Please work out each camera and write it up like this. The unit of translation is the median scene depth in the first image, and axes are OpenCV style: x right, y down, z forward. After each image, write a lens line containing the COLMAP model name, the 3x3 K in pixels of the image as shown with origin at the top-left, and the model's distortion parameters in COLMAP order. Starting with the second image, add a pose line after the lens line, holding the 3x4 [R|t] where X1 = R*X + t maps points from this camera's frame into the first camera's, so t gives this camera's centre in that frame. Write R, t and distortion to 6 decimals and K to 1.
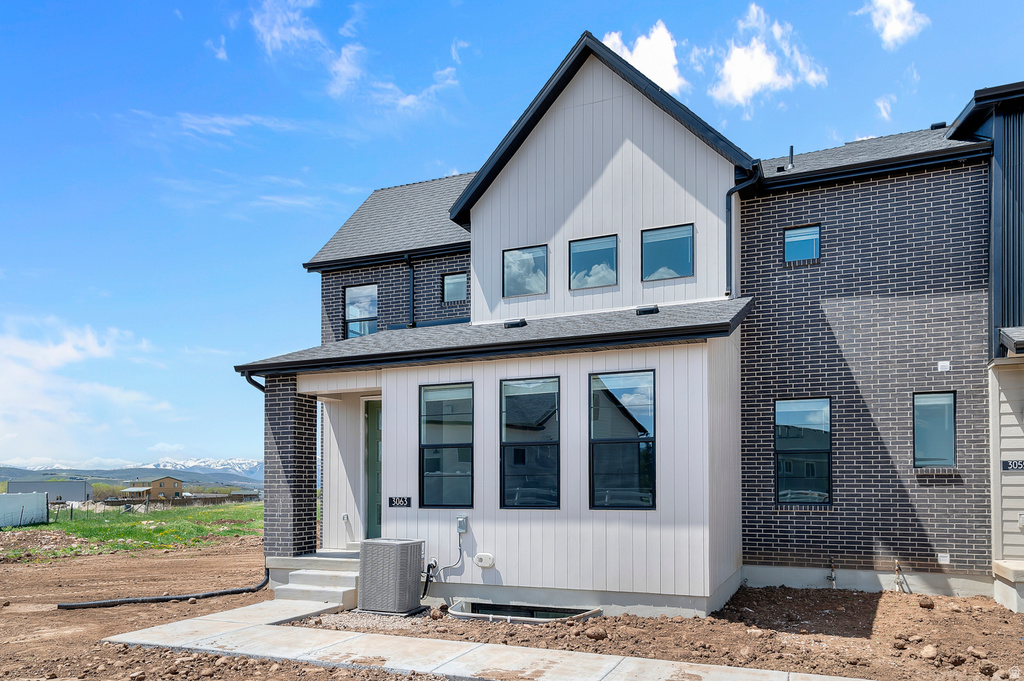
lens RADIAL K [[708.1, 0, 512.0], [0, 708.1, 340.5], [0, 0, 1]] dist [0.063381, 0.001282]
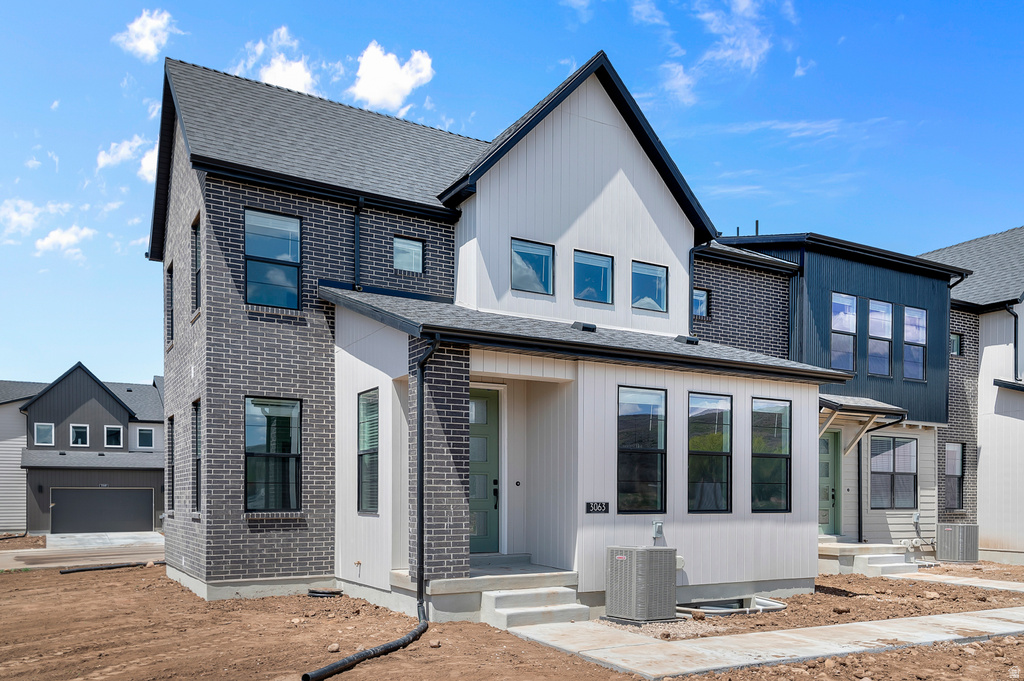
lens RADIAL K [[771.3, 0, 512.0], [0, 771.3, 340.5], [0, 0, 1]] dist [0.061004, 0.001739]
pose [[0.604480, 0.157618, 0.780872, -1.038721], [-0.168321, 0.983371, -0.068193, 0.099445], [-0.778635, -0.090216, 0.620958, 0.475499]]
